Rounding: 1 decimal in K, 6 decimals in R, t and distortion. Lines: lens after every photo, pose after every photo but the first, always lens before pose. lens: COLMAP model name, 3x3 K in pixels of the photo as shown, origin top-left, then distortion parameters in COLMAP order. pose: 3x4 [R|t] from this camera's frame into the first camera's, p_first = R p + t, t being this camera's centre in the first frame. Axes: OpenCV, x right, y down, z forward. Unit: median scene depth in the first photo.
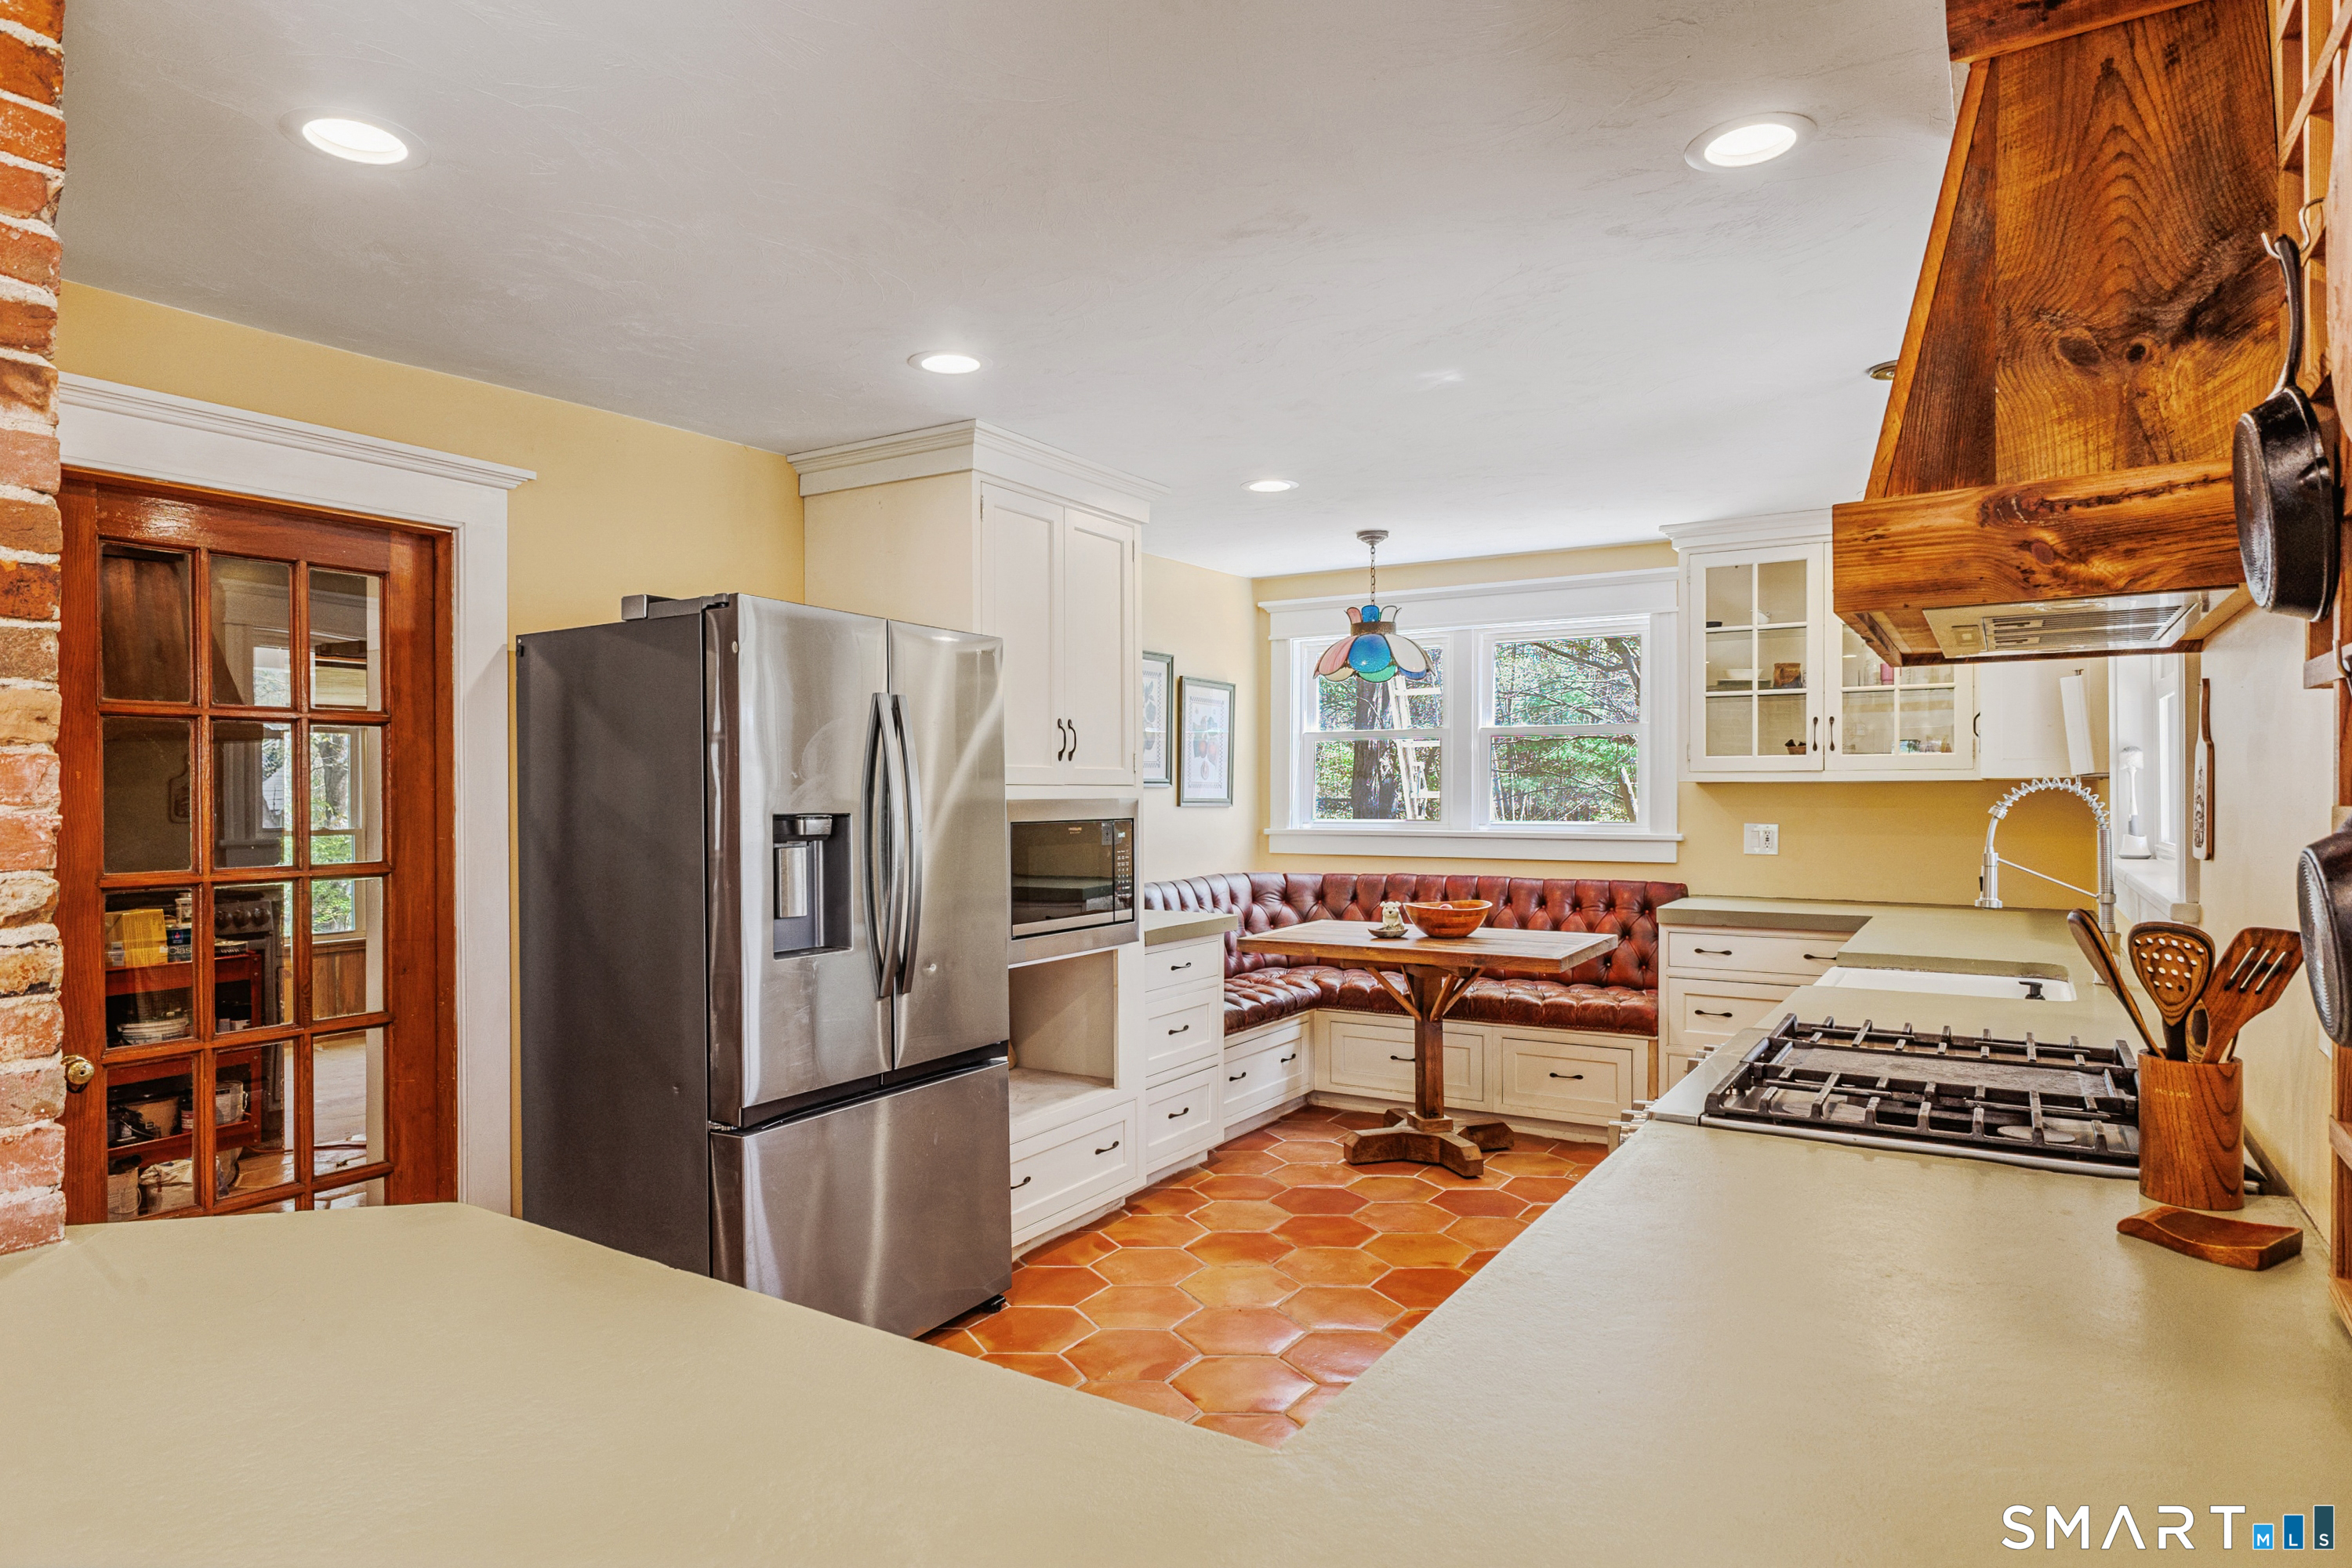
lens RADIAL K [[1337.2, 0, 1175.1], [0, 1337.2, 793.5], [0, 0, 1]] dist [-0.006705, -0.001823]
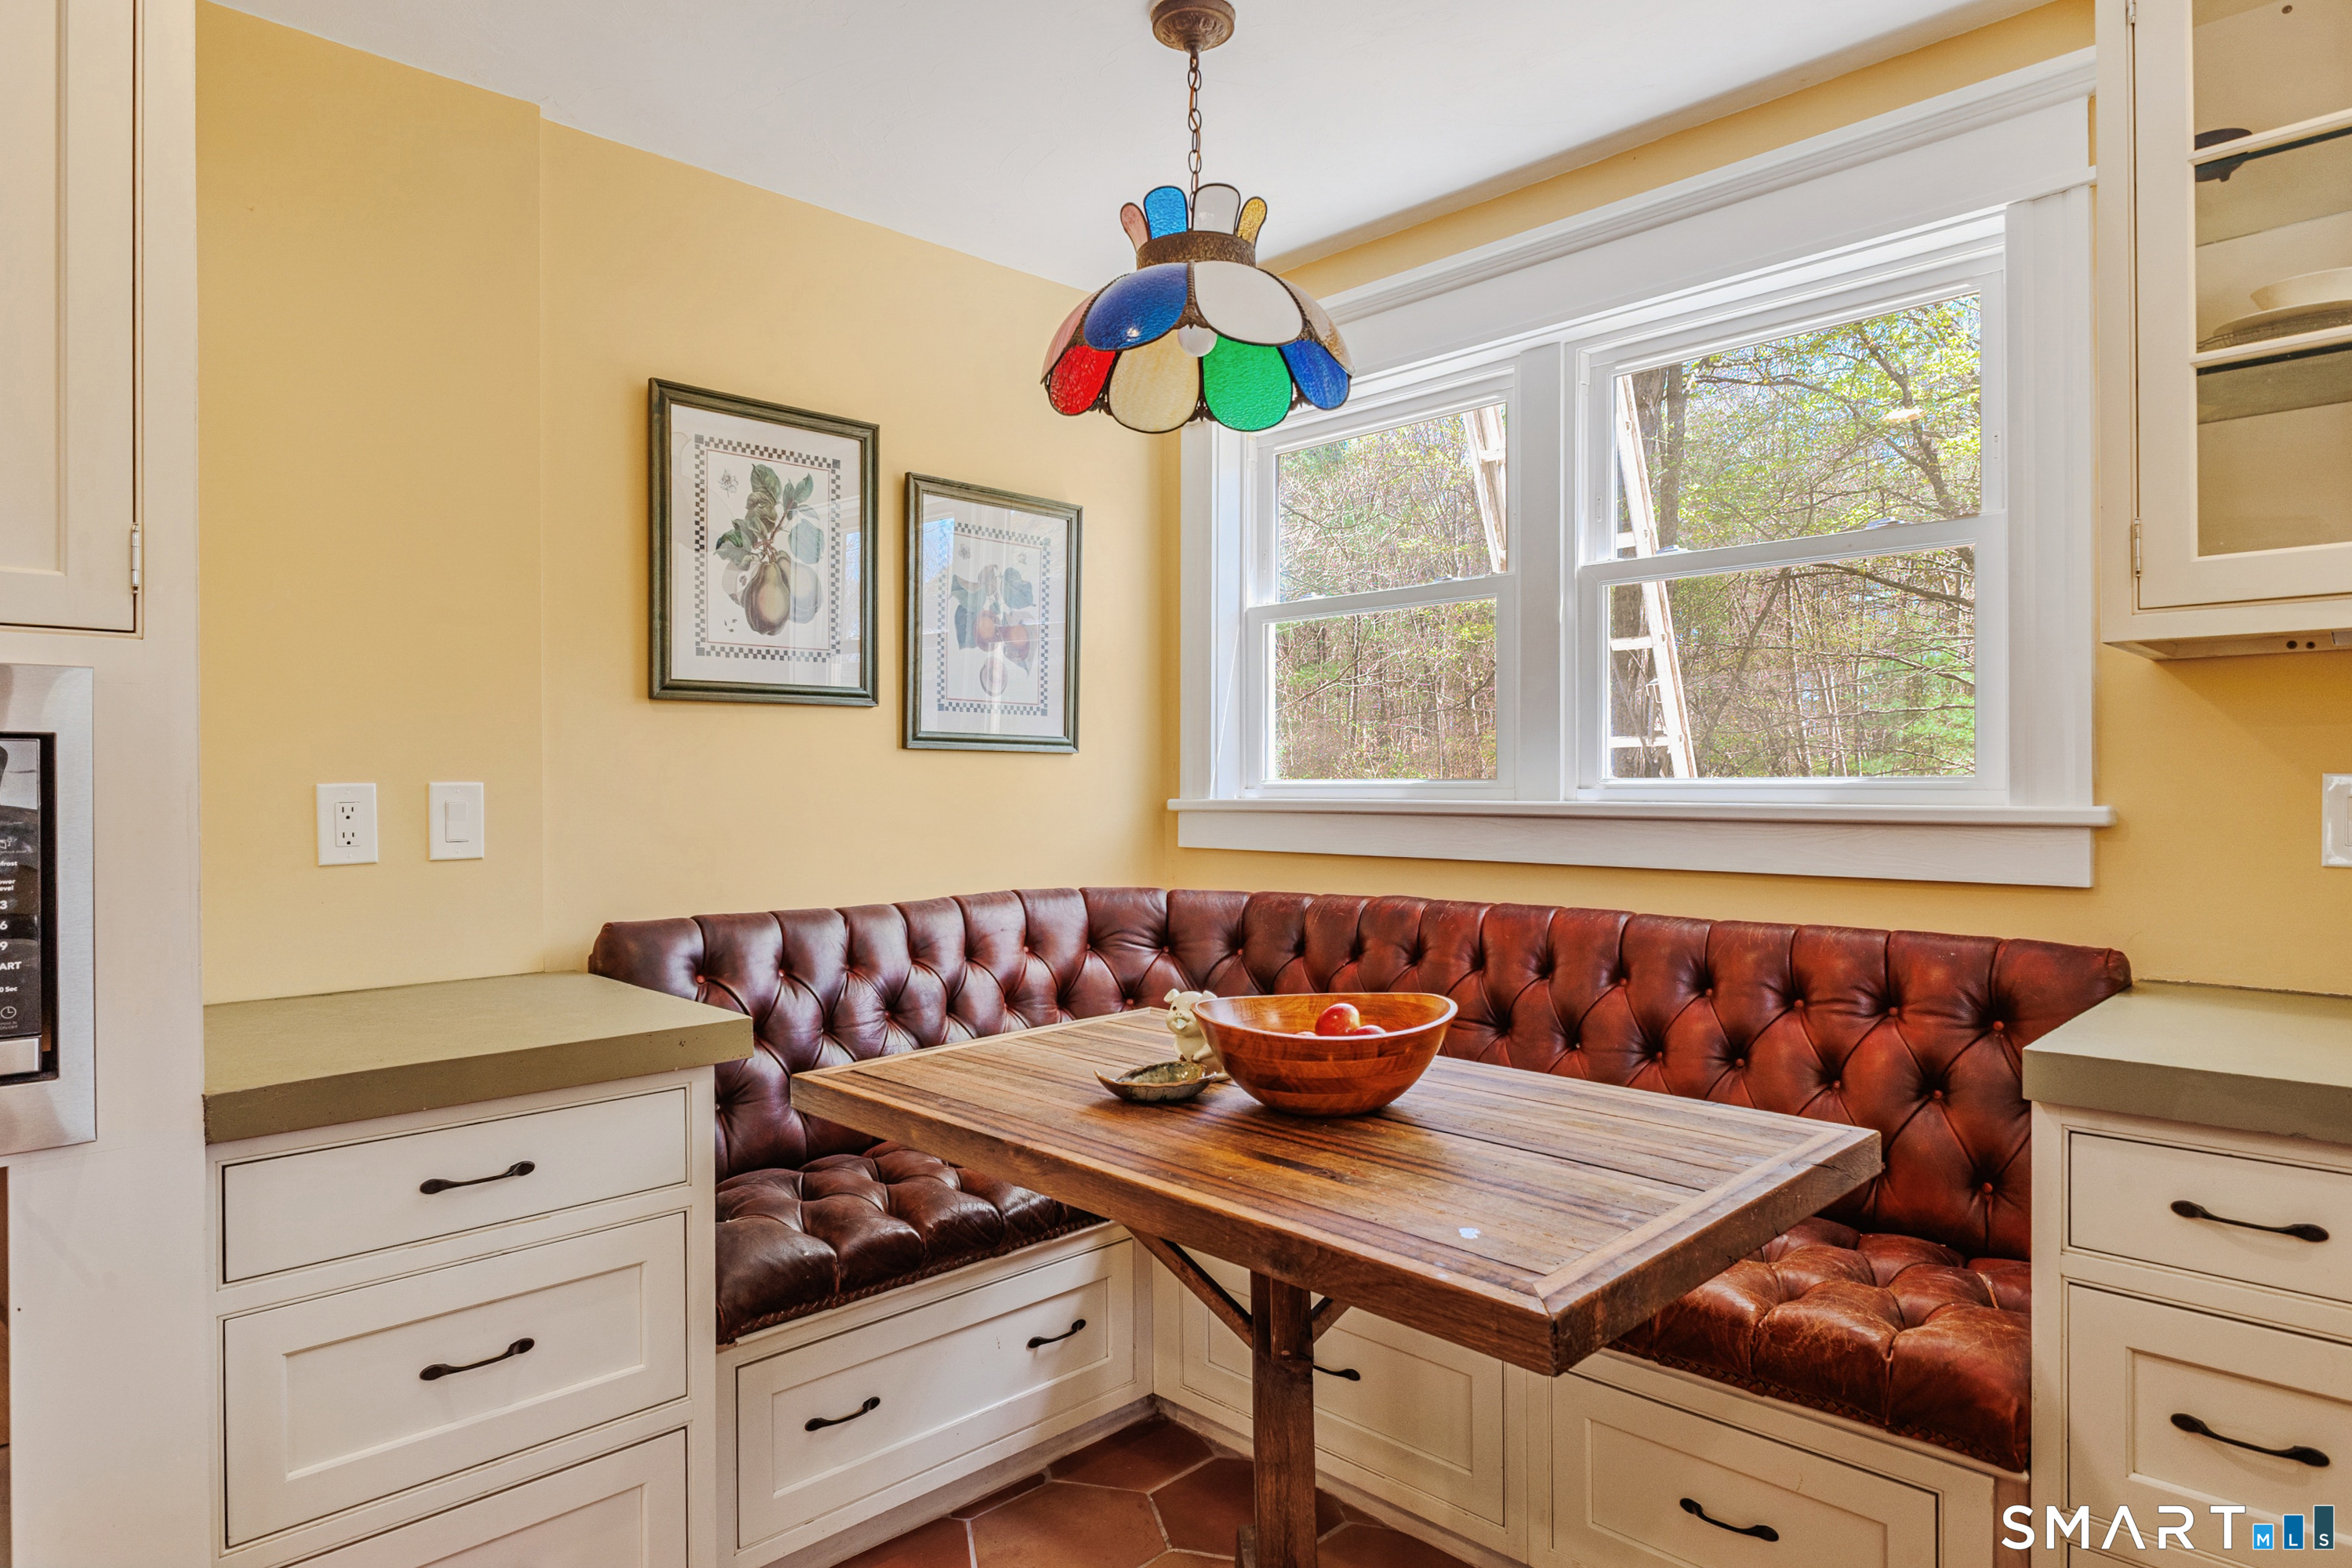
lens RADIAL K [[1337.2, 0, 1178.4], [0, 1337.2, 774.2], [0, 0, 1]] dist [-0.006705, -0.001823]
pose [[0.973057, -0.003629, -0.230535, 0.215995], [0.002306, 0.999979, -0.006007, 0.023133], [0.230552, 0.005314, 0.973046, 0.585841]]
